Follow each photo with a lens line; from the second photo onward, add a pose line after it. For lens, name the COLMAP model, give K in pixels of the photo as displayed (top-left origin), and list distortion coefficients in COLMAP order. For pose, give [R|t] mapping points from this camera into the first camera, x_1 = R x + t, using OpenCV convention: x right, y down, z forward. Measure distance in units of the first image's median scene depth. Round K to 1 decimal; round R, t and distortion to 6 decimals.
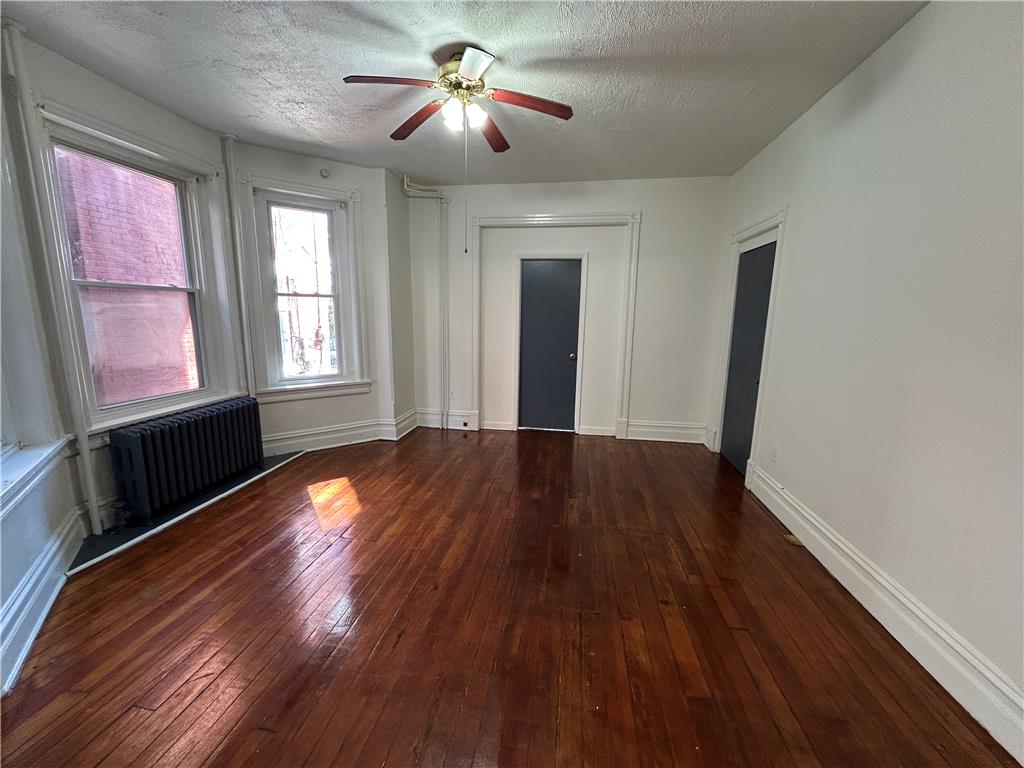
lens RADIAL K [[411.8, 0, 512.0], [0, 411.8, 384.0], [0, 0, 1]] dist [-0.001224, 0.000628]
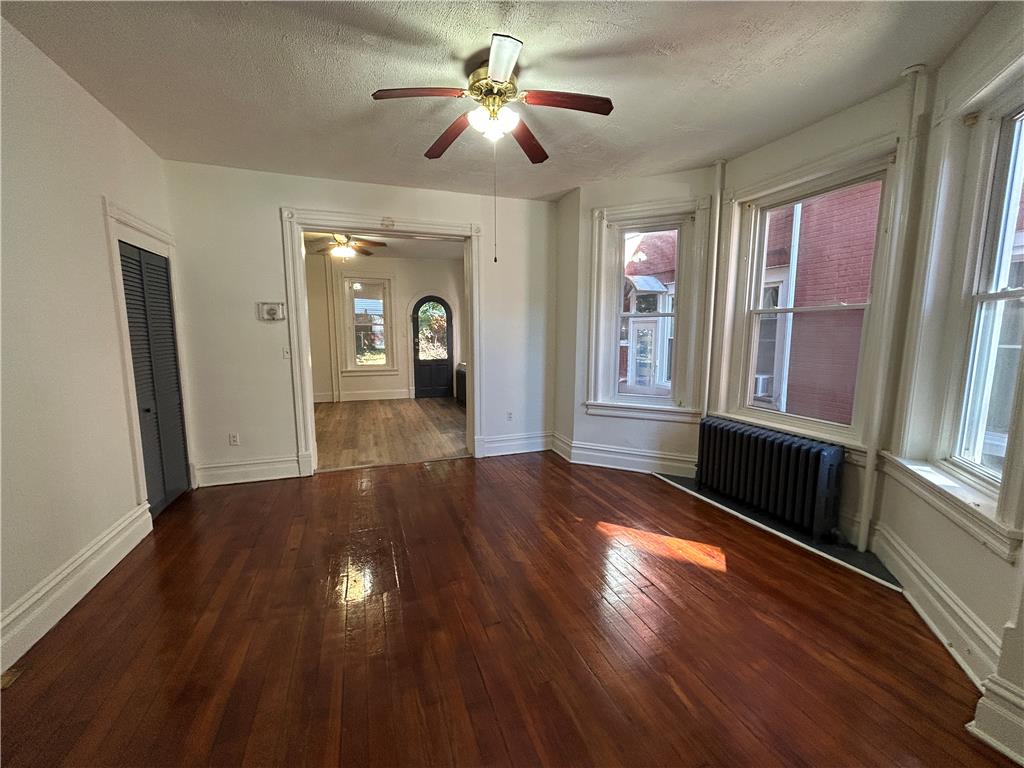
lens RADIAL K [[411.8, 0, 512.0], [0, 411.8, 384.0], [0, 0, 1]] dist [-0.001224, 0.000628]
pose [[-0.872813, 0.048546, -0.485634, 0.274549], [-0.094814, 0.959217, 0.266294, -0.275745], [0.478756, 0.278470, -0.832614, 1.652929]]
